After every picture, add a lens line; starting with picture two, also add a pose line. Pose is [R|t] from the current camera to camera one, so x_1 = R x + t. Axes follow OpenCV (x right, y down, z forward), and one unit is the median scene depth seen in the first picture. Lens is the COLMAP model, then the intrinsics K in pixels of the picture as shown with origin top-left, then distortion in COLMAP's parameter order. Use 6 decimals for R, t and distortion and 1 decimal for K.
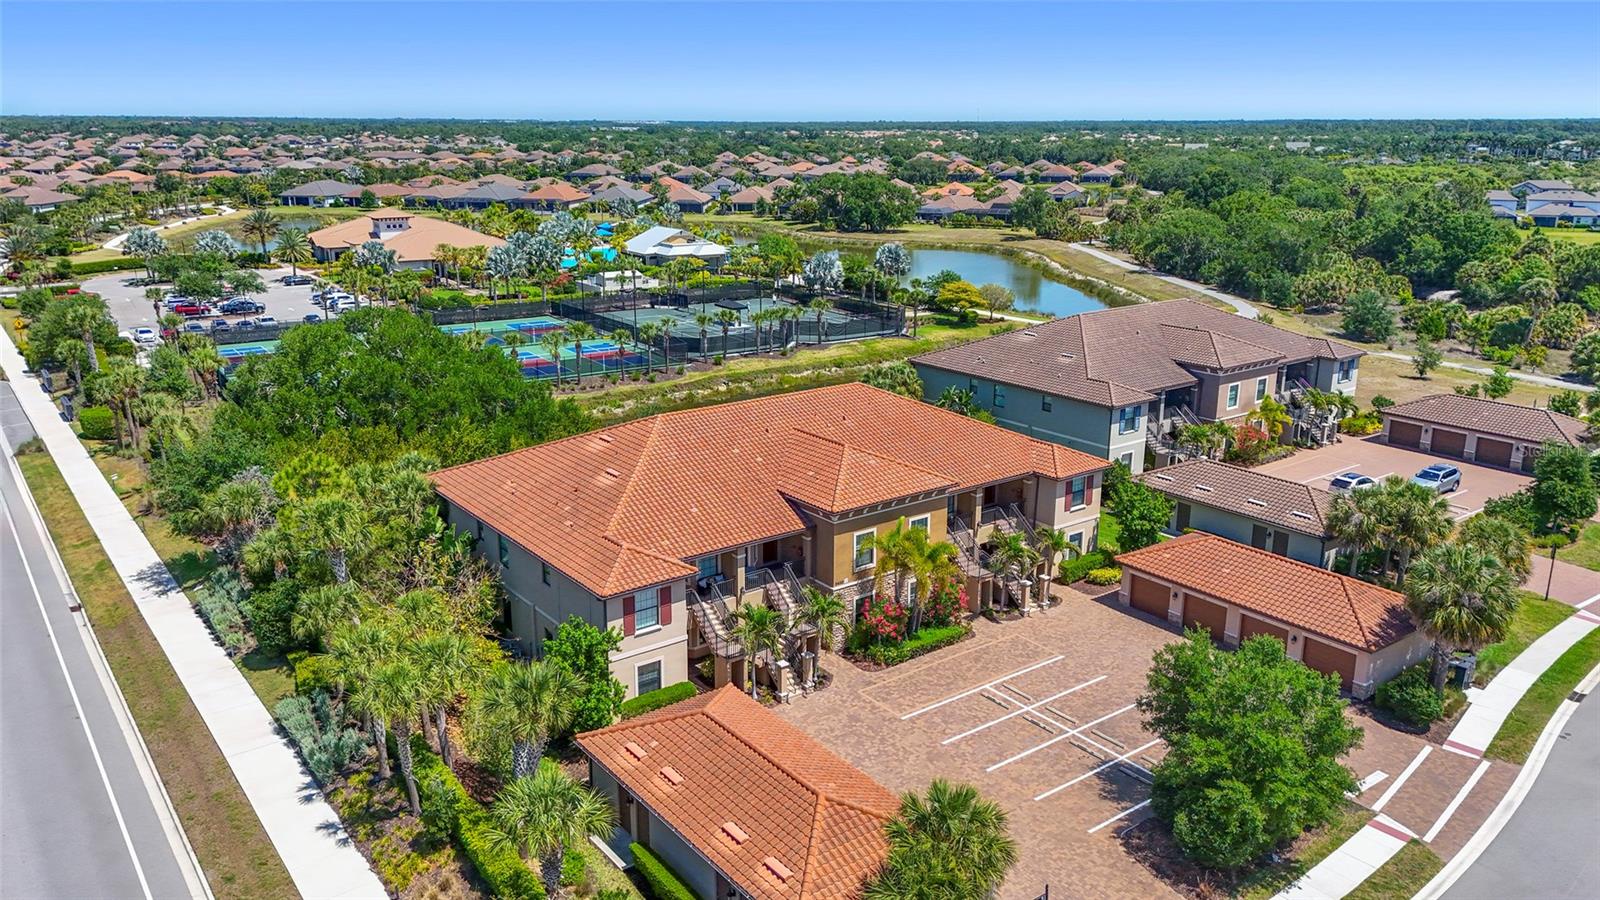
lens RADIAL K [[1175.7, 0, 800.0], [0, 1175.7, 450.0], [0, 0, 1]] dist [0.093623, -0.106892]
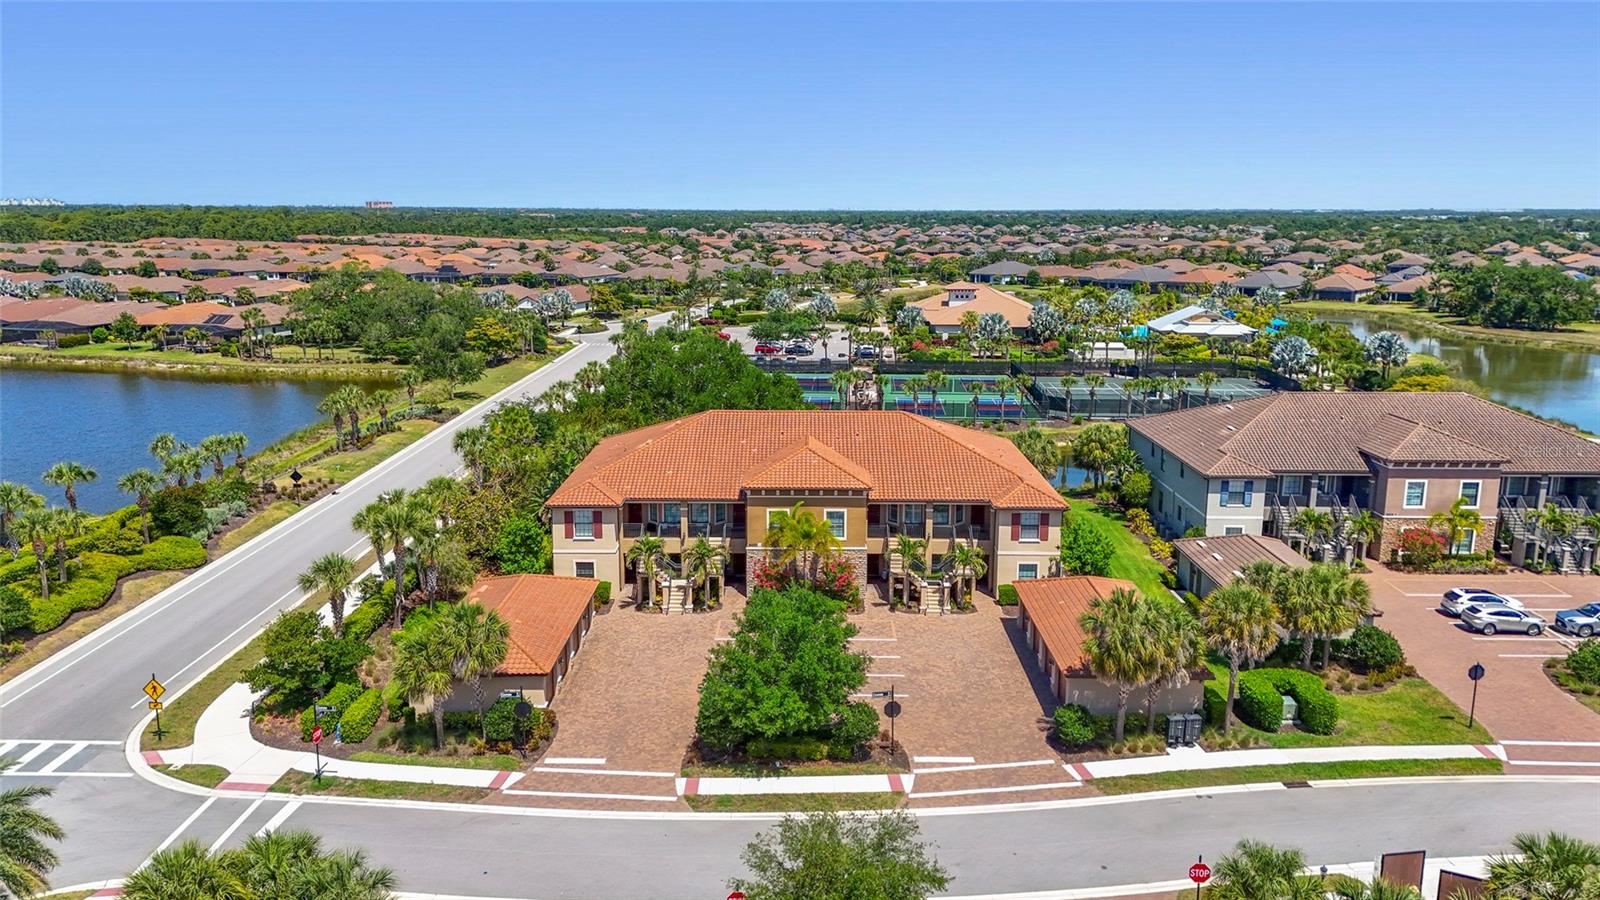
lens RADIAL K [[1175.7, 0, 800.0], [0, 1175.7, 450.0], [0, 0, 1]] dist [0.093623, -0.106892]
pose [[0.795872, 0.122797, -0.592882, 0.702605], [-0.164970, 0.986149, -0.017202, 0.019917], [0.582558, 0.111498, 0.805105, -0.021238]]
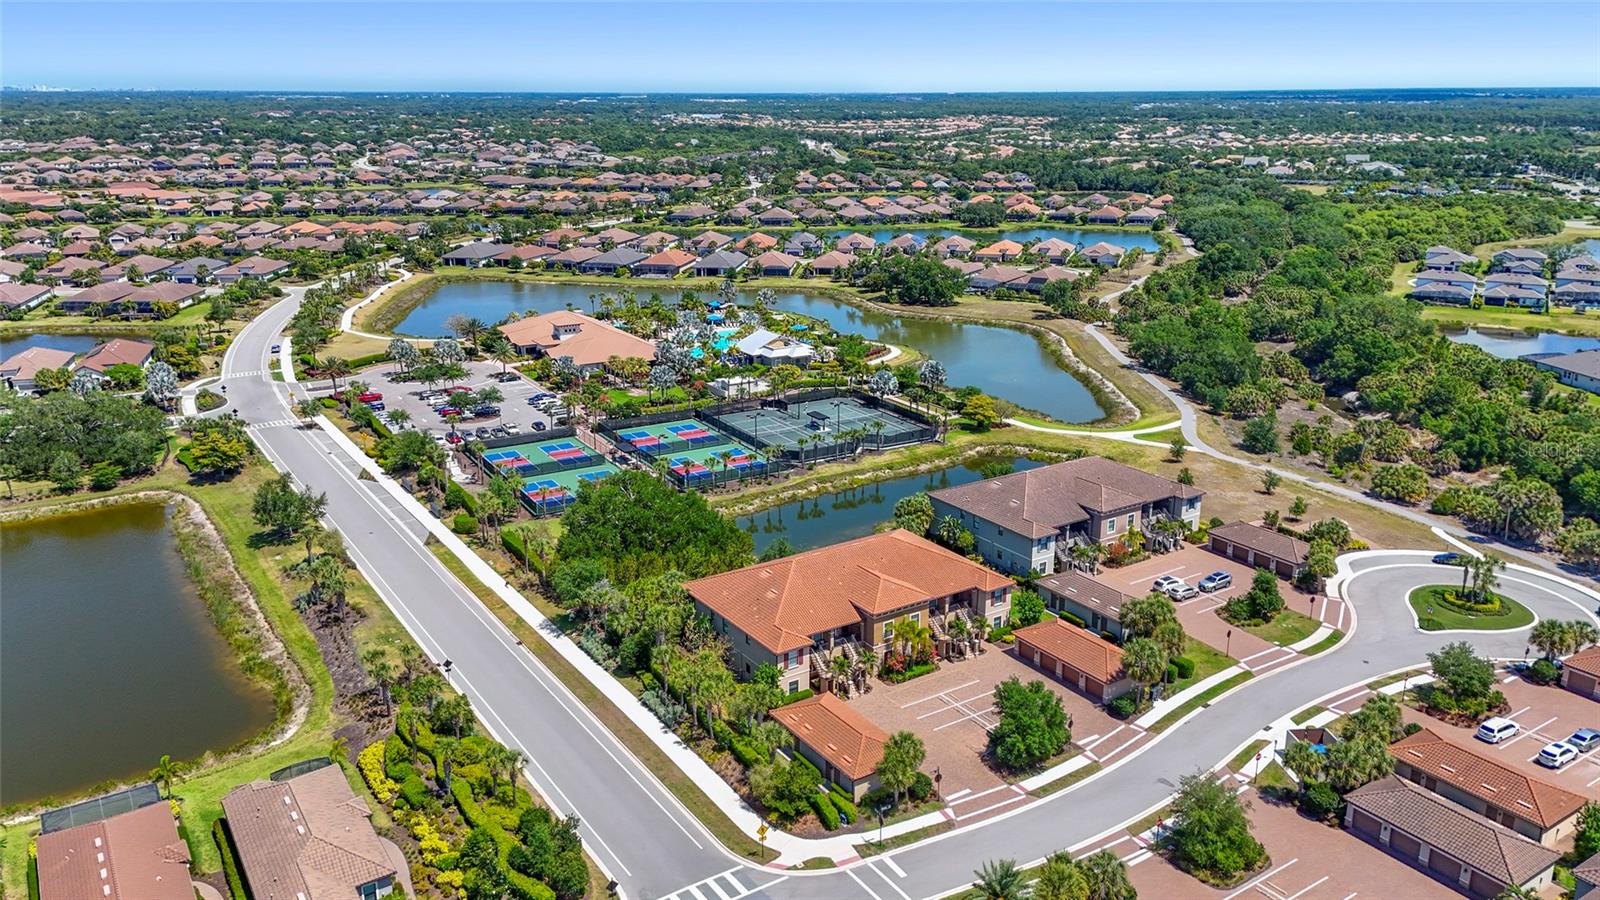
lens RADIAL K [[1190.3, 0, 800.0], [0, 1190.3, 450.0], [0, 0, 1]] dist [0.104379, -0.120107]
pose [[0.998124, 0.013917, -0.059630, 0.015652], [-0.012554, 0.999653, 0.023179, -0.255060], [0.059932, -0.022387, 0.997951, -1.039191]]
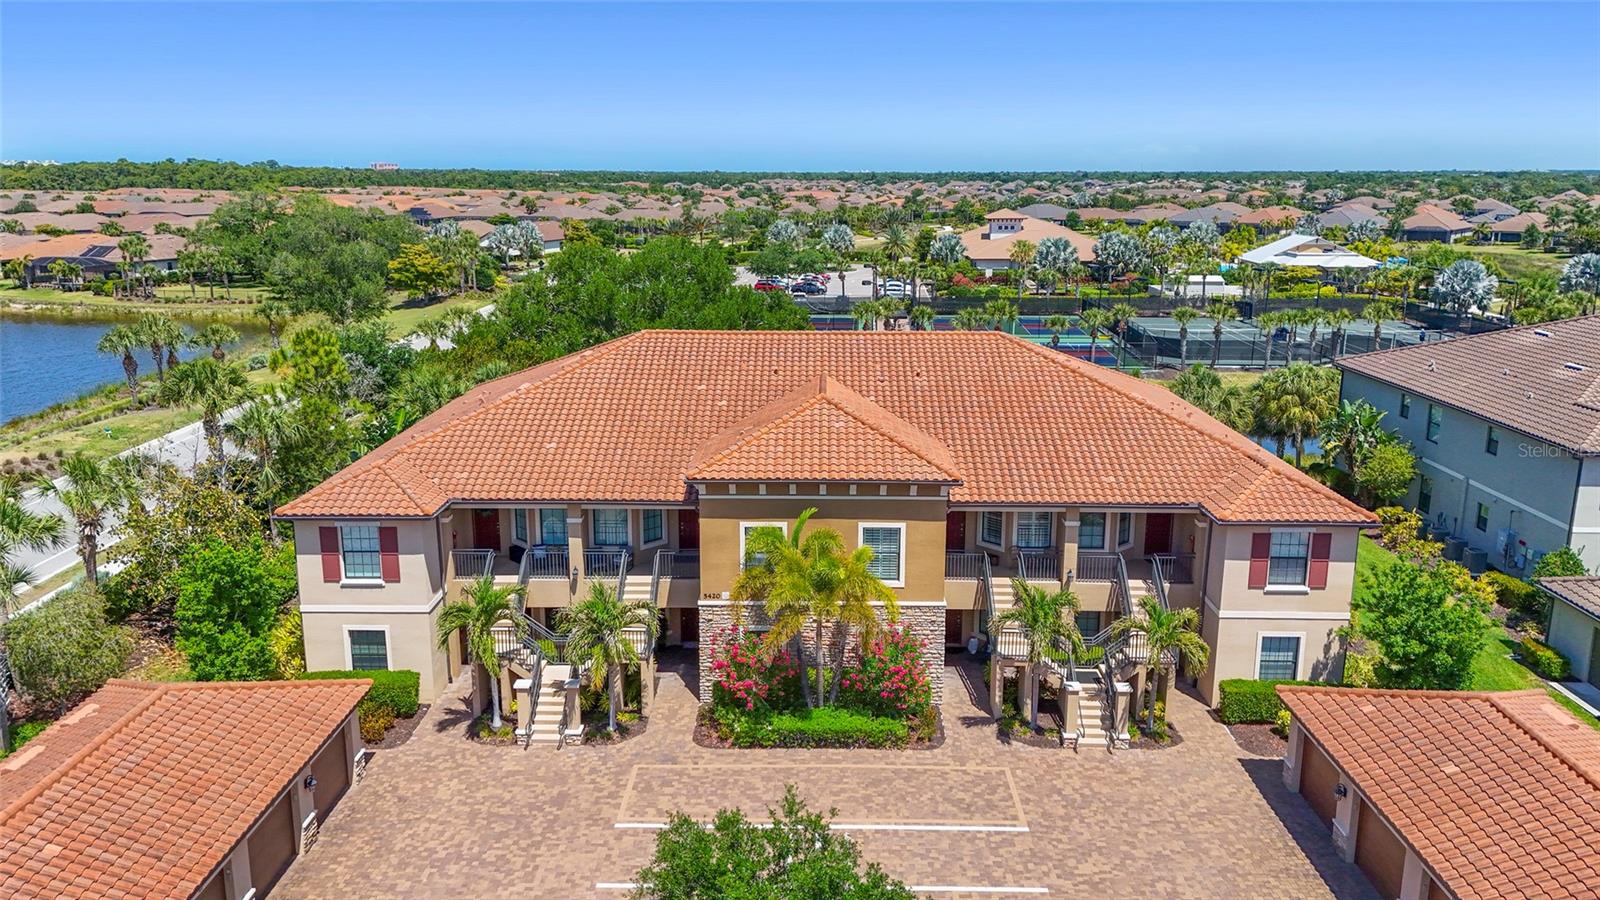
lens RADIAL K [[1175.7, 0, 800.0], [0, 1175.7, 450.0], [0, 0, 1]] dist [0.093623, -0.106892]
pose [[0.790619, 0.140698, -0.595924, 0.369280], [-0.166049, 0.986038, 0.012506, 0.017040], [0.589364, 0.089065, 0.802943, 0.434131]]
